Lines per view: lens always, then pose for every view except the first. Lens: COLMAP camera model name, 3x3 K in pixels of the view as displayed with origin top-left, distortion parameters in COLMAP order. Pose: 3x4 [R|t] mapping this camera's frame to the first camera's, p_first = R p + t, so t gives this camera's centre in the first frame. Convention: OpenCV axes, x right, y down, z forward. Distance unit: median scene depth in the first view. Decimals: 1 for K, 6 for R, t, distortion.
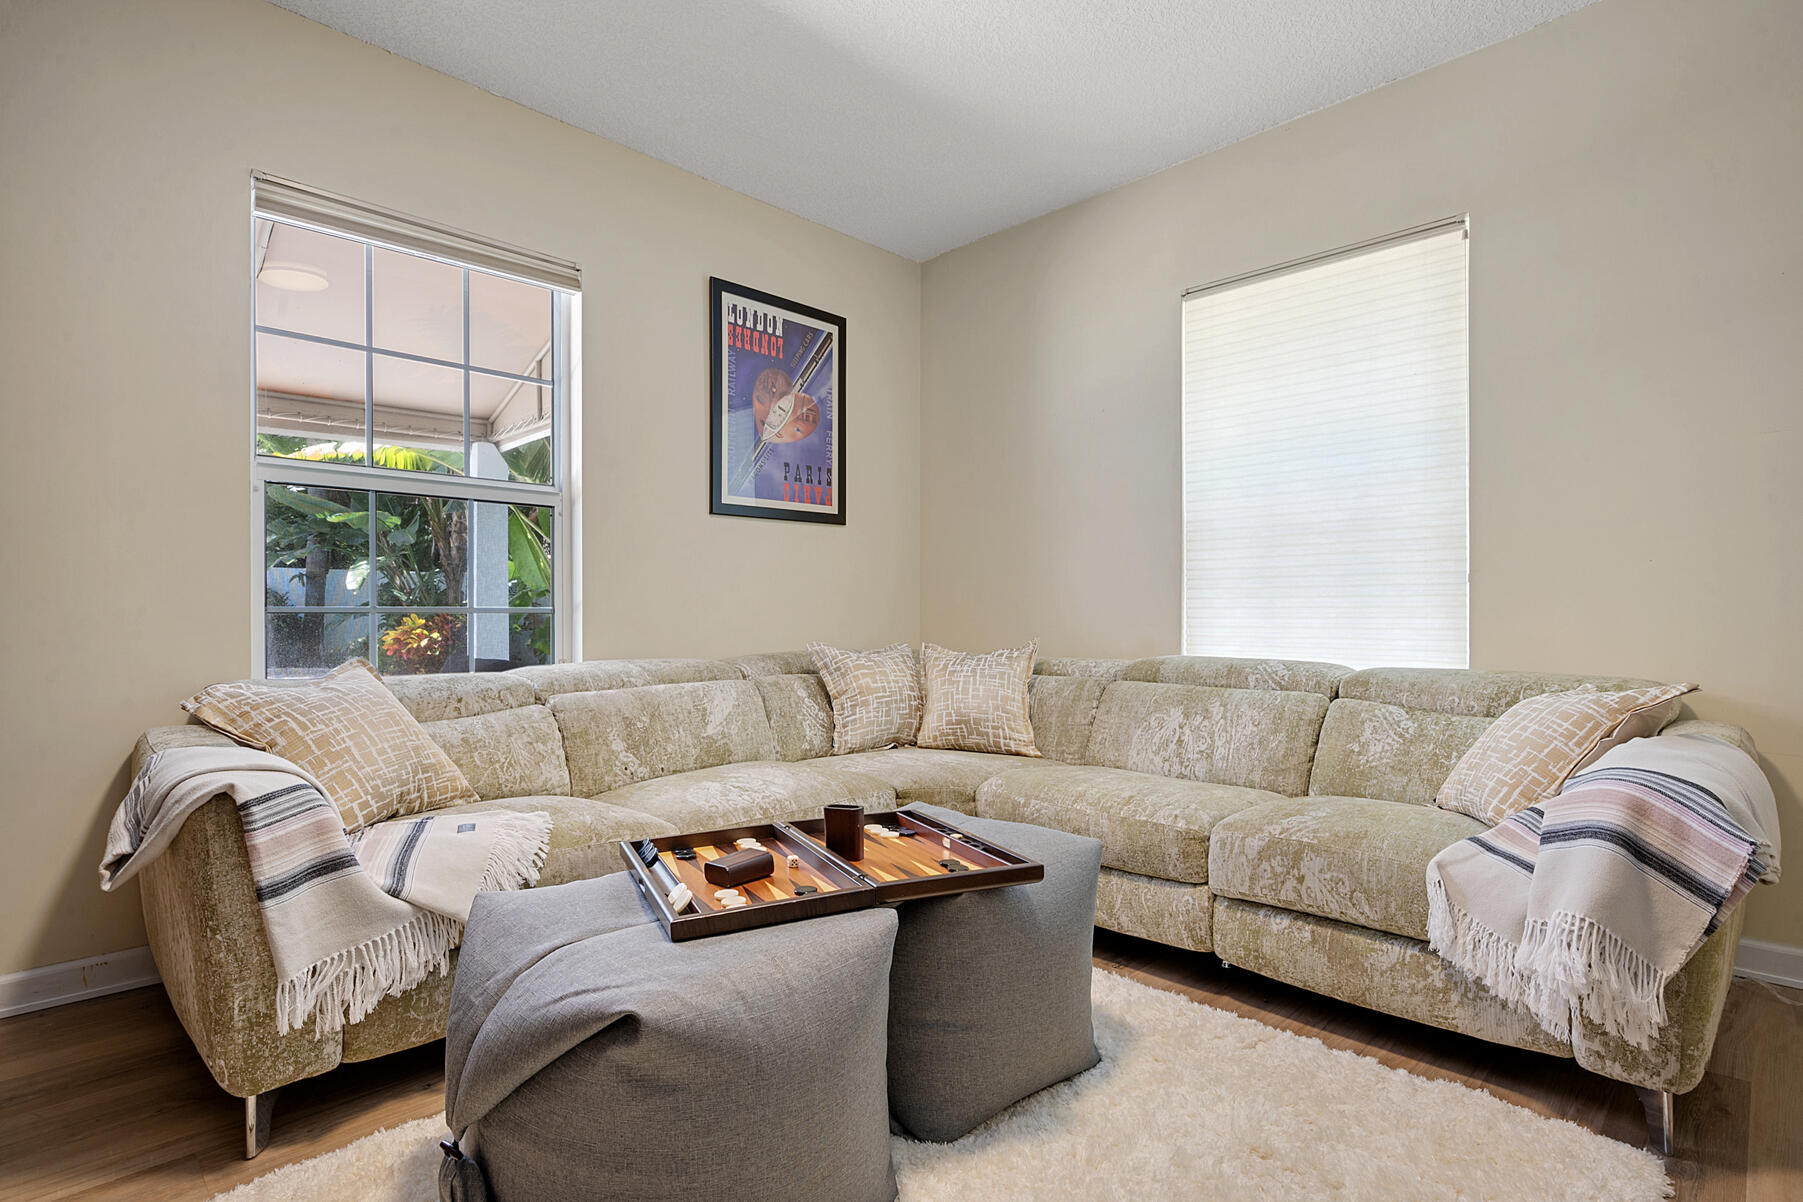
lens RADIAL K [[879.6, 0, 901.5], [0, 879.6, 601.0], [0, 0, 1]] dist [-0.002295, -0.000262]
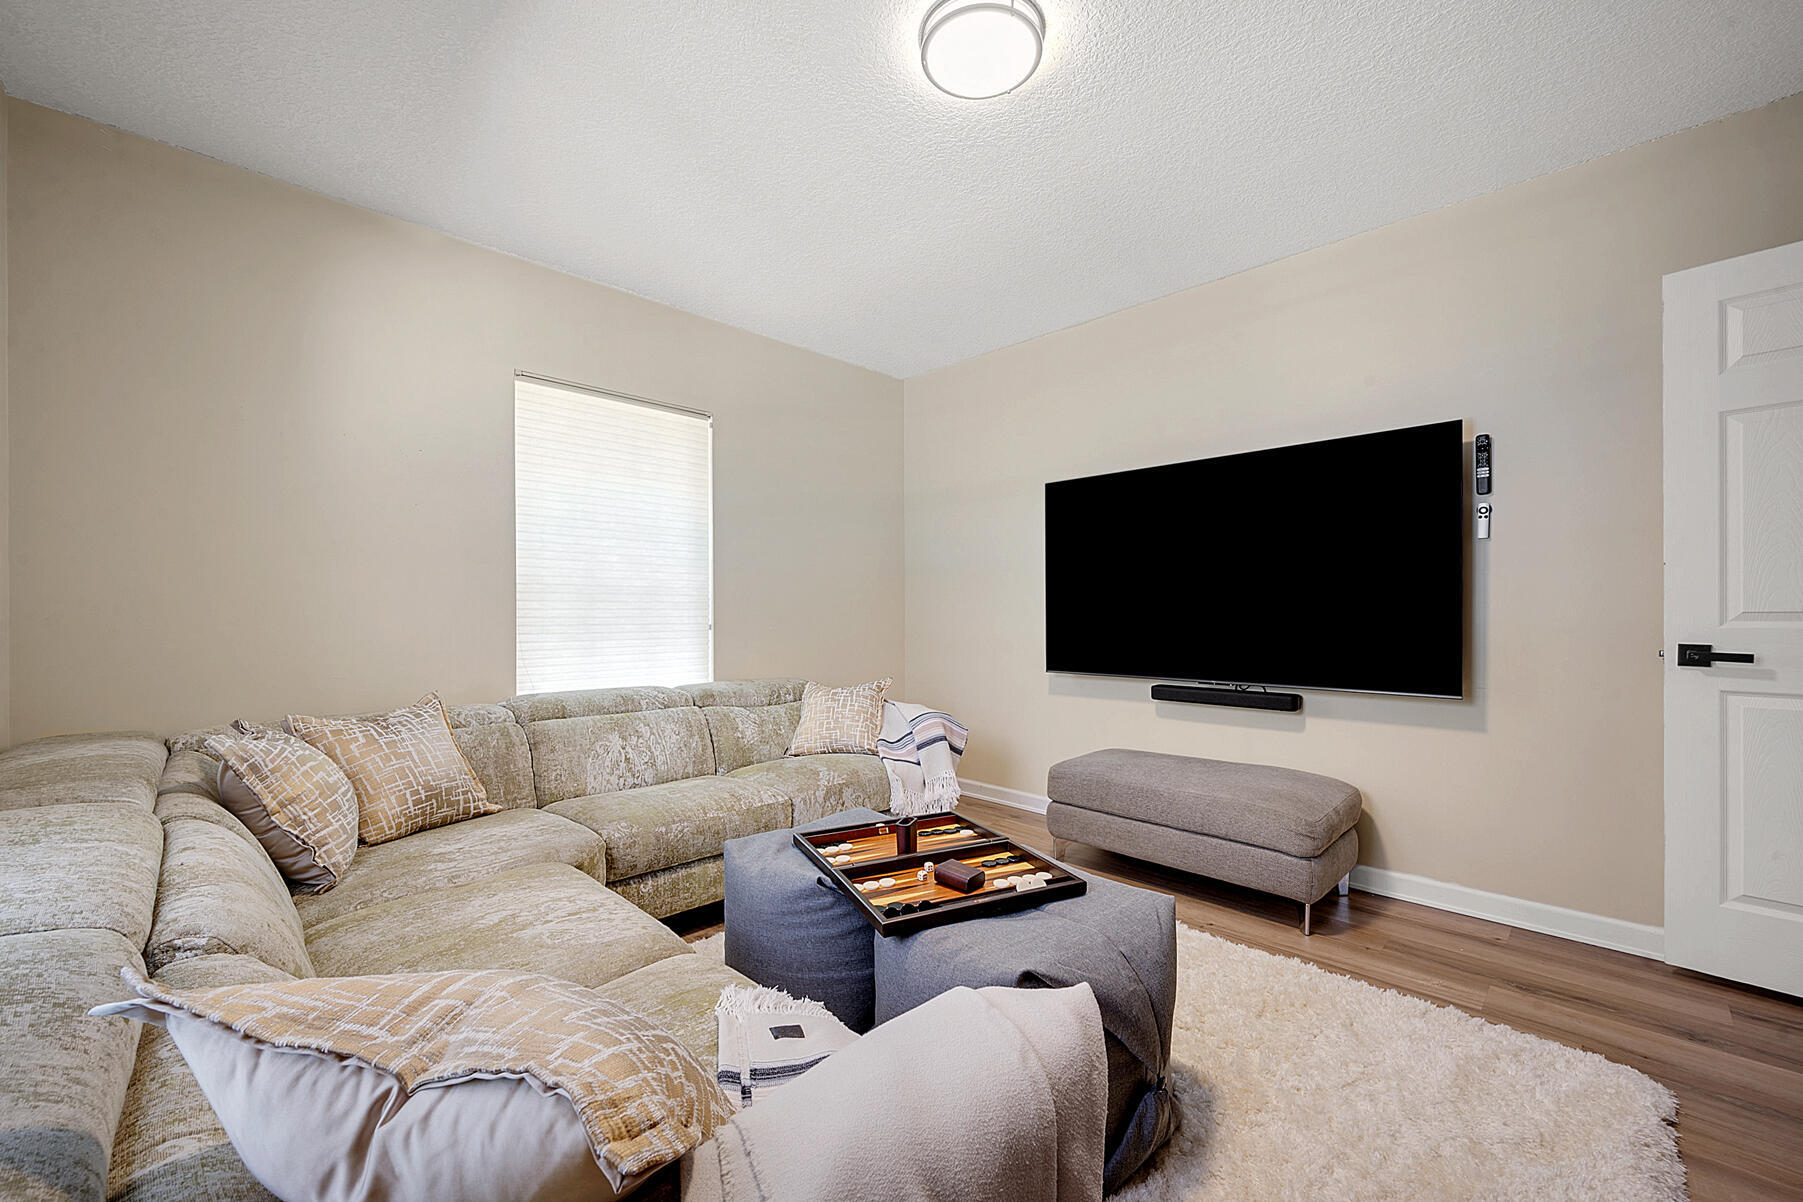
lens RADIAL K [[720.4, 0, 901.5], [0, 720.4, 601.0], [0, 0, 1]] dist [-0.001182, 0.000016]
pose [[0.017288, 0.016530, 0.999714, -0.707096], [-0.010591, 0.999810, -0.016348, -0.055047], [-0.999794, -0.010306, 0.017460, 0.579187]]
